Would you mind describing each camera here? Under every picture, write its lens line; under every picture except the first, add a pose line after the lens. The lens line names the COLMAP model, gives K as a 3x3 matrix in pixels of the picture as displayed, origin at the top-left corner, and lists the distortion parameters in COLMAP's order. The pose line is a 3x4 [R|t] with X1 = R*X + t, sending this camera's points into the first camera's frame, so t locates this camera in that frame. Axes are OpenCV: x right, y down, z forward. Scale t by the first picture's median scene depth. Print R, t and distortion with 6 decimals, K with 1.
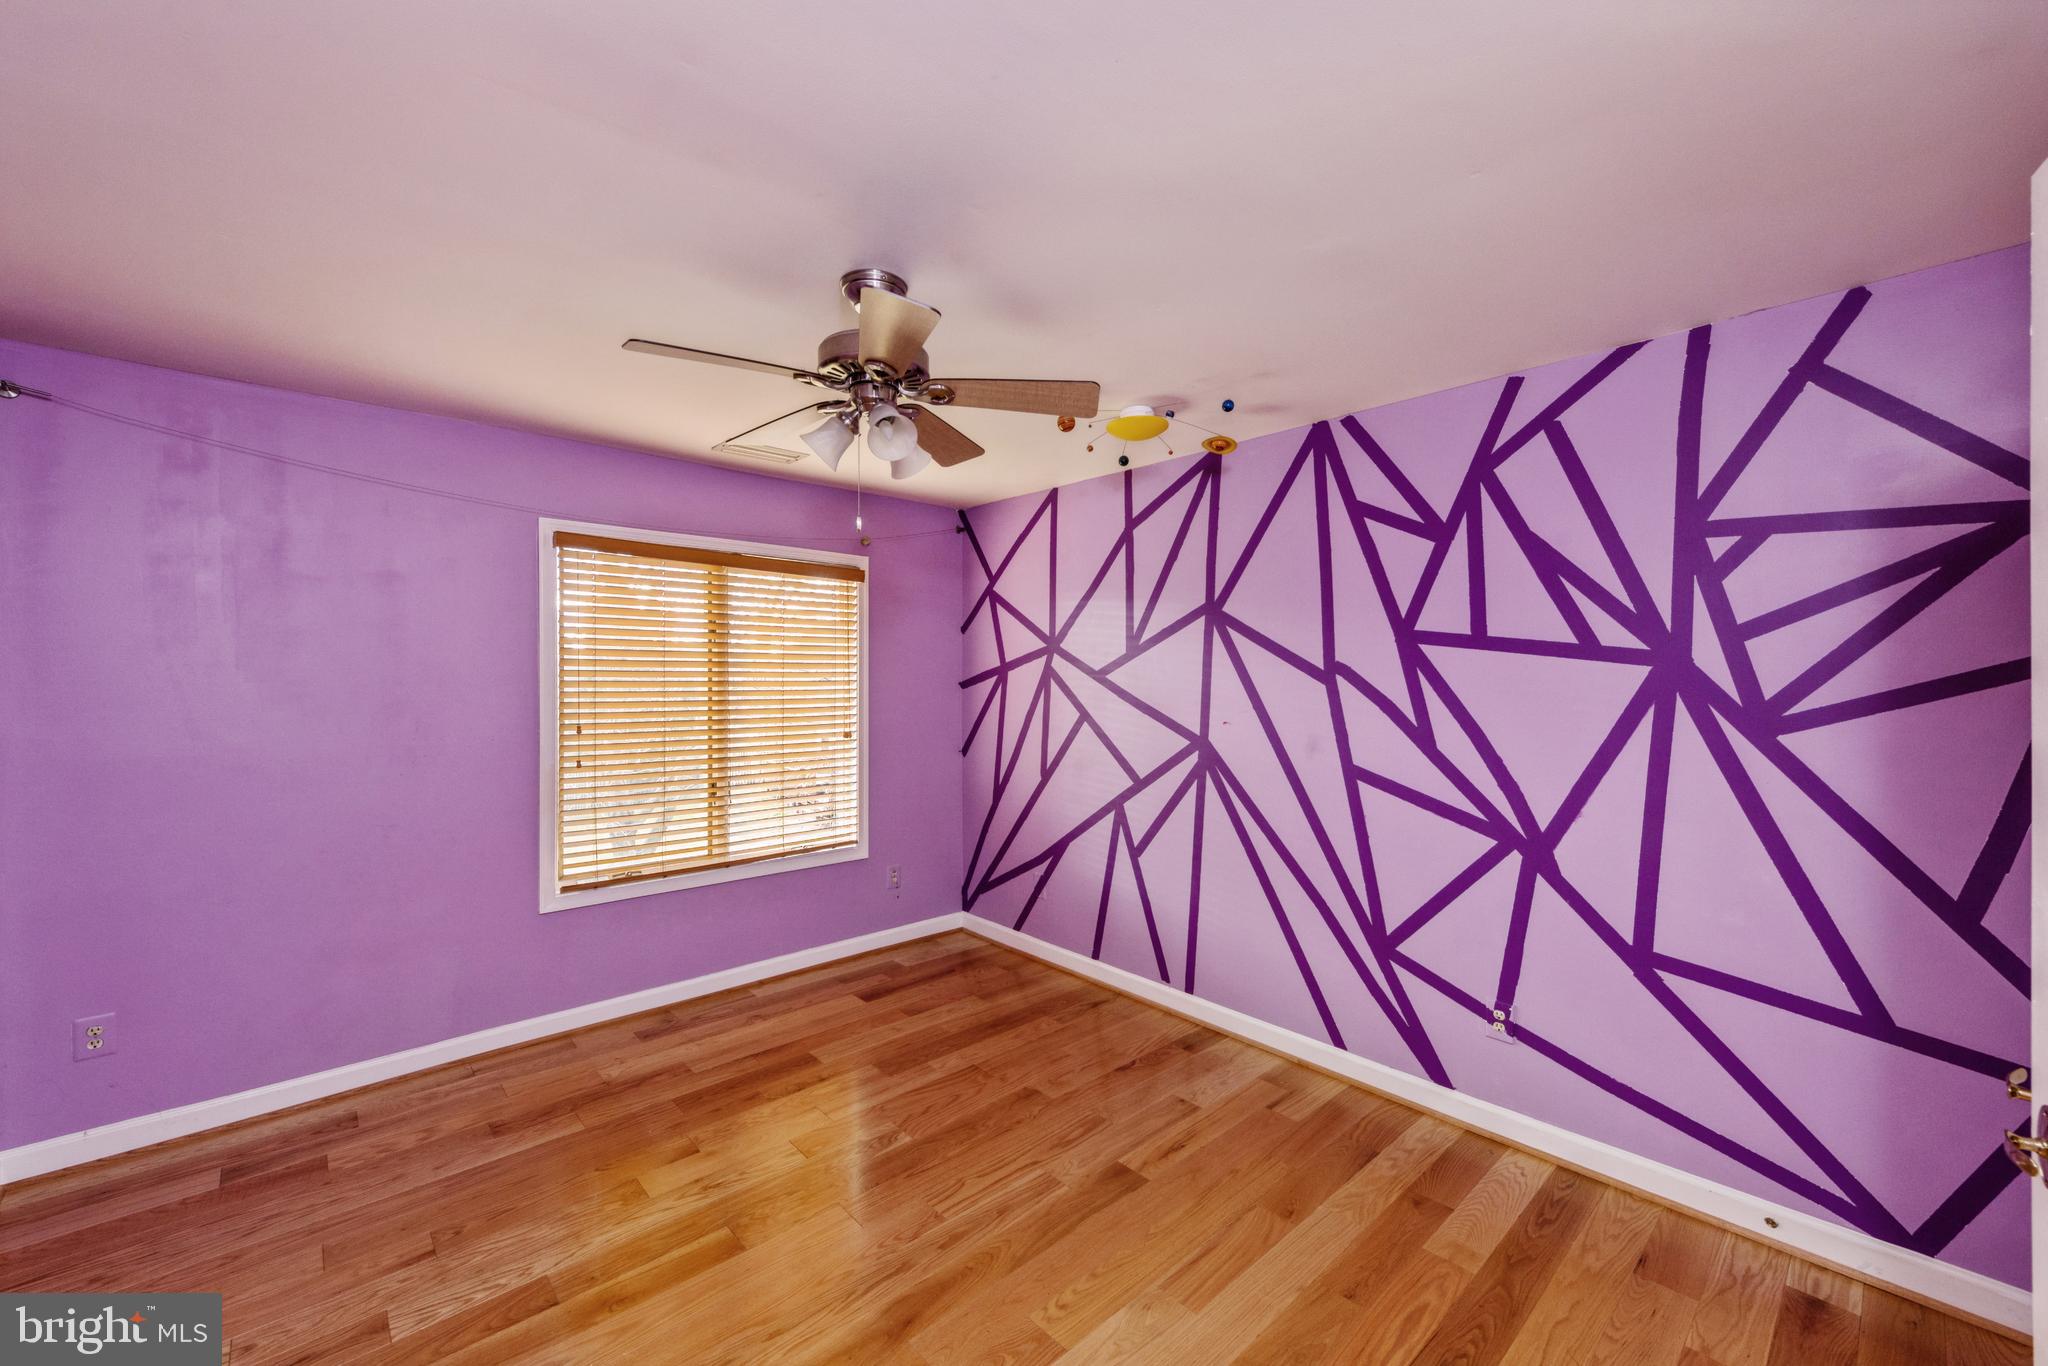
lens RADIAL K [[804.7, 0, 1015.9], [0, 804.7, 687.2], [0, 0, 1]] dist [0.005770, -0.001321]
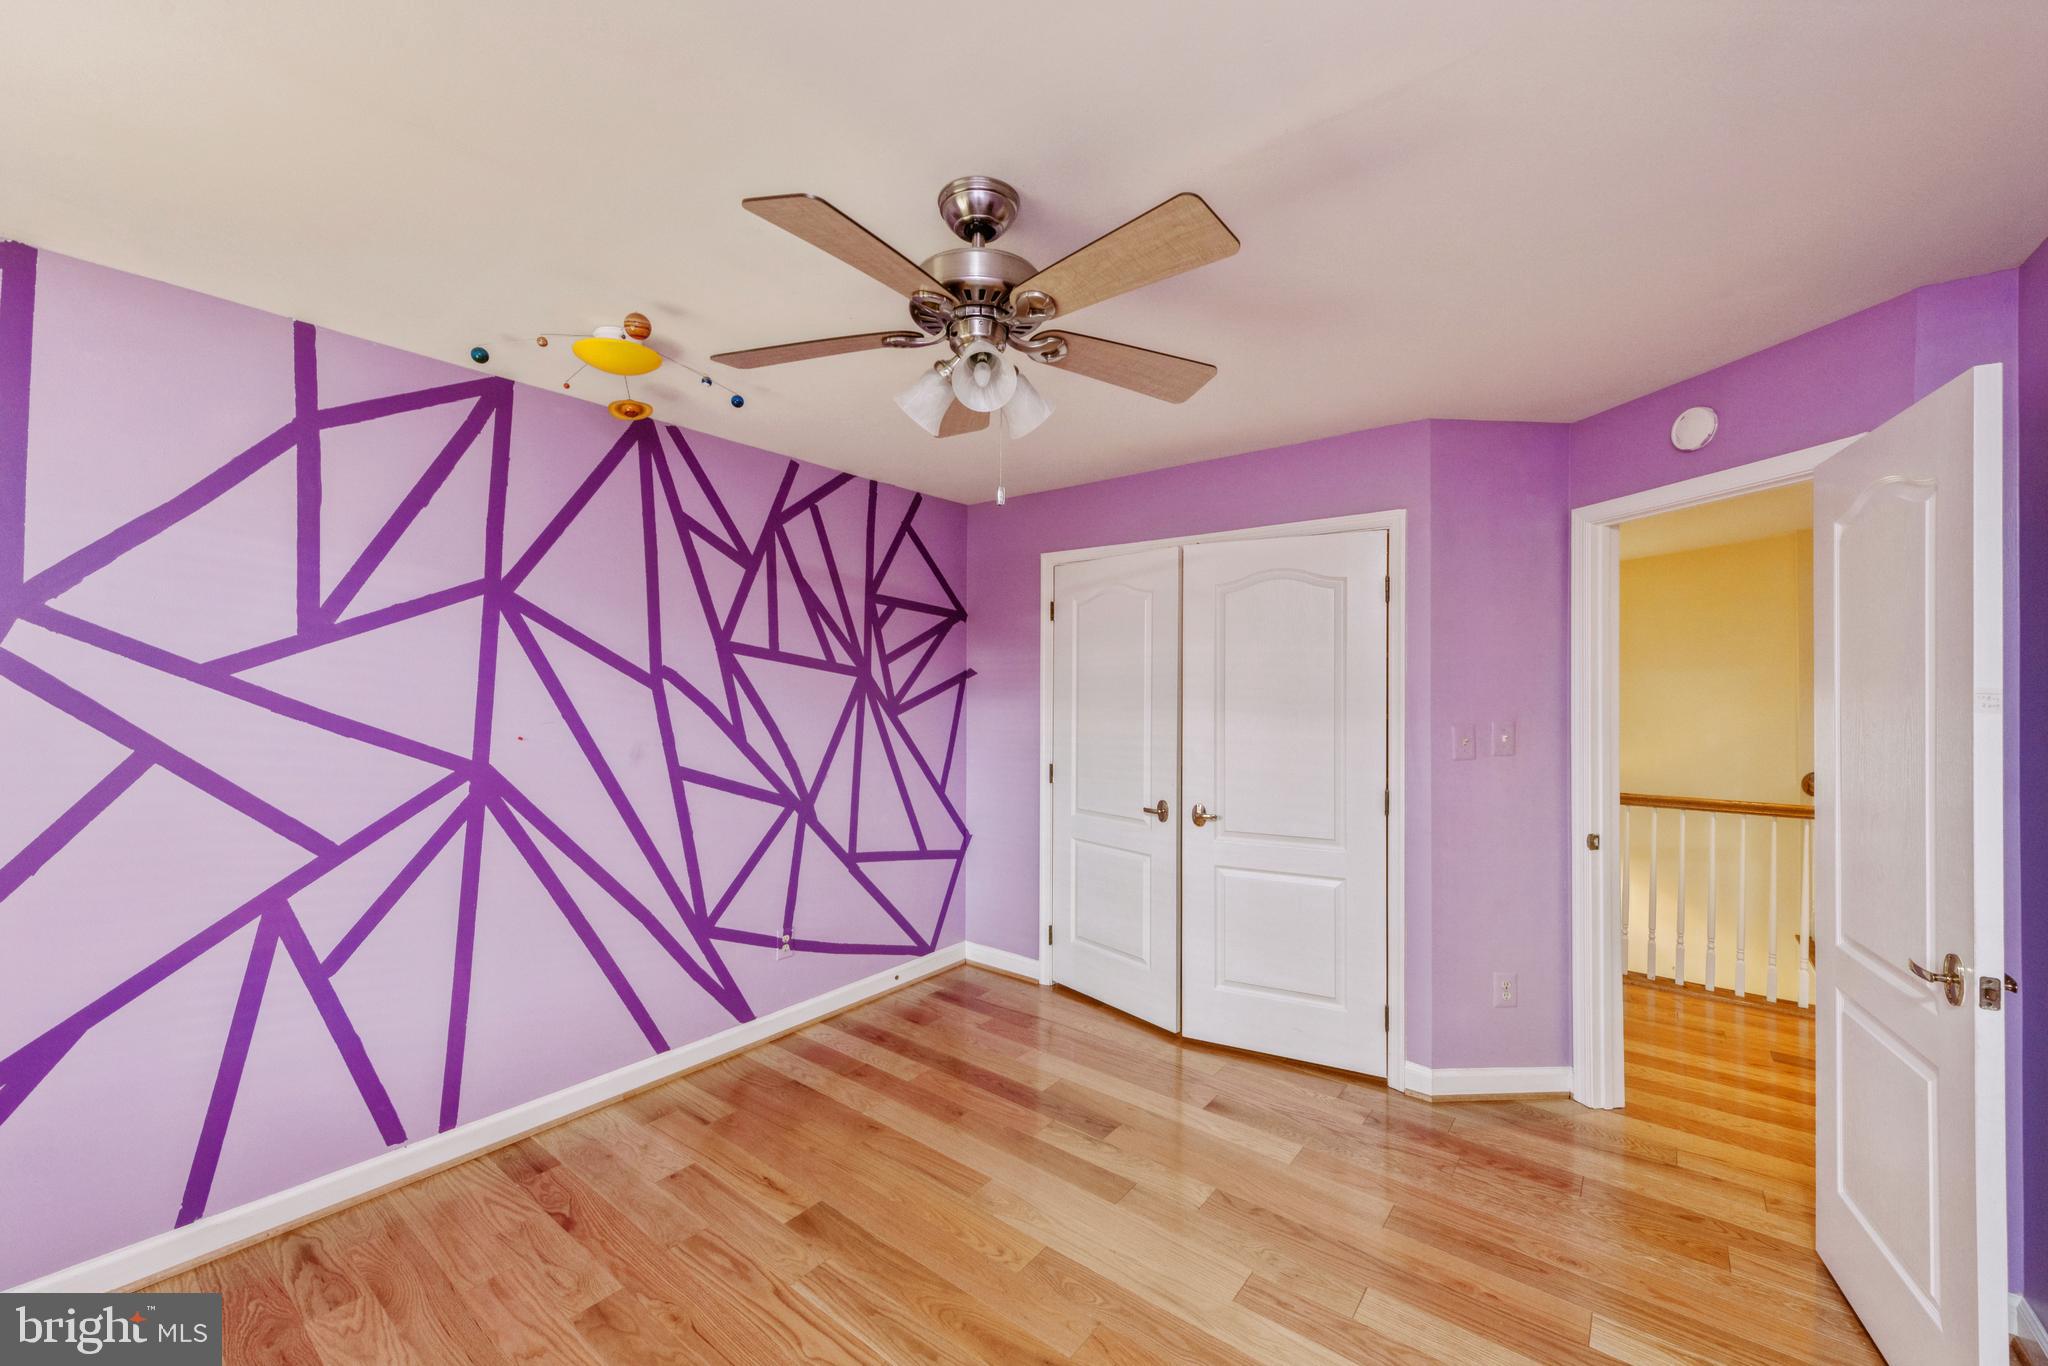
lens RADIAL K [[804.7, 0, 1018.7], [0, 804.7, 677.9], [0, 0, 1]] dist [0.005770, -0.001321]
pose [[-0.181260, 0.004494, 0.983425, -0.716565], [-0.002760, 0.999983, -0.005079, -0.013854], [-0.983431, -0.003635, -0.181245, 0.807605]]
